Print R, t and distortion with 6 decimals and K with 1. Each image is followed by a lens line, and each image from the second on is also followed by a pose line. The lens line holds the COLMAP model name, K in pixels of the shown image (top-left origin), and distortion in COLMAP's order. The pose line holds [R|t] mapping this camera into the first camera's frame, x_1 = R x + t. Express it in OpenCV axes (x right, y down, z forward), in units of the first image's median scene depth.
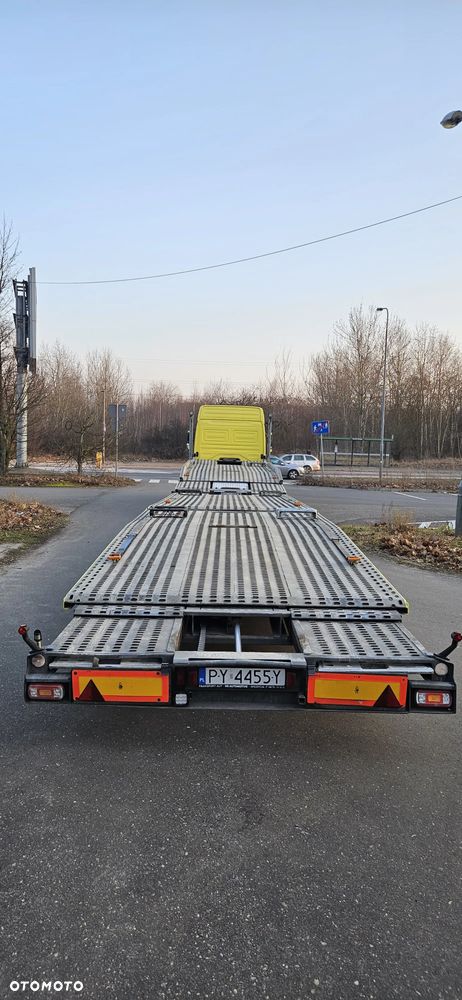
lens RADIAL K [[666.8, 0, 197.4], [0, 666.8, 497.9], [0, 0, 1]] dist [0.004544, 0.000346]
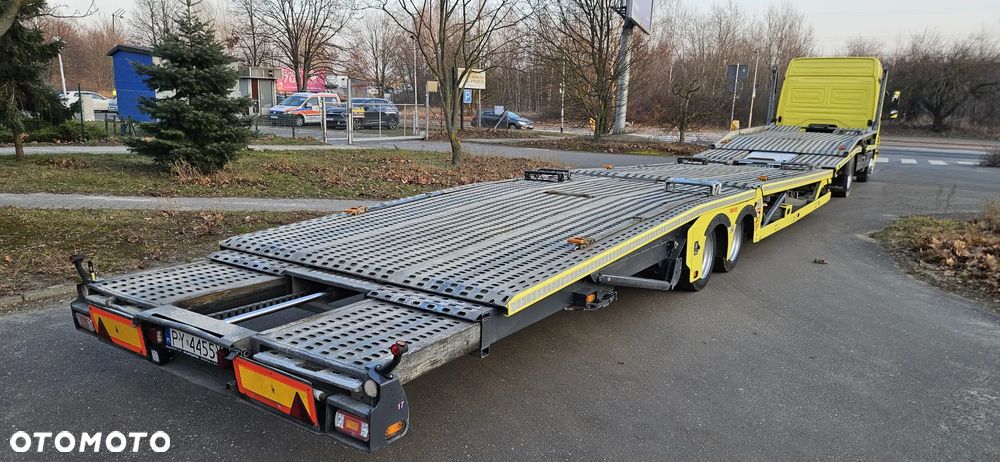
lens RADIAL K [[666.8, 0, 493.5], [0, 666.8, 236.3], [0, 0, 1]] dist [0.004544, 0.000346]
pose [[0.834815, 0.099944, -0.541383, 0.842877], [-0.046136, 0.992625, 0.112105, 0.012831], [0.548594, -0.068610, 0.833269, 0.499444]]
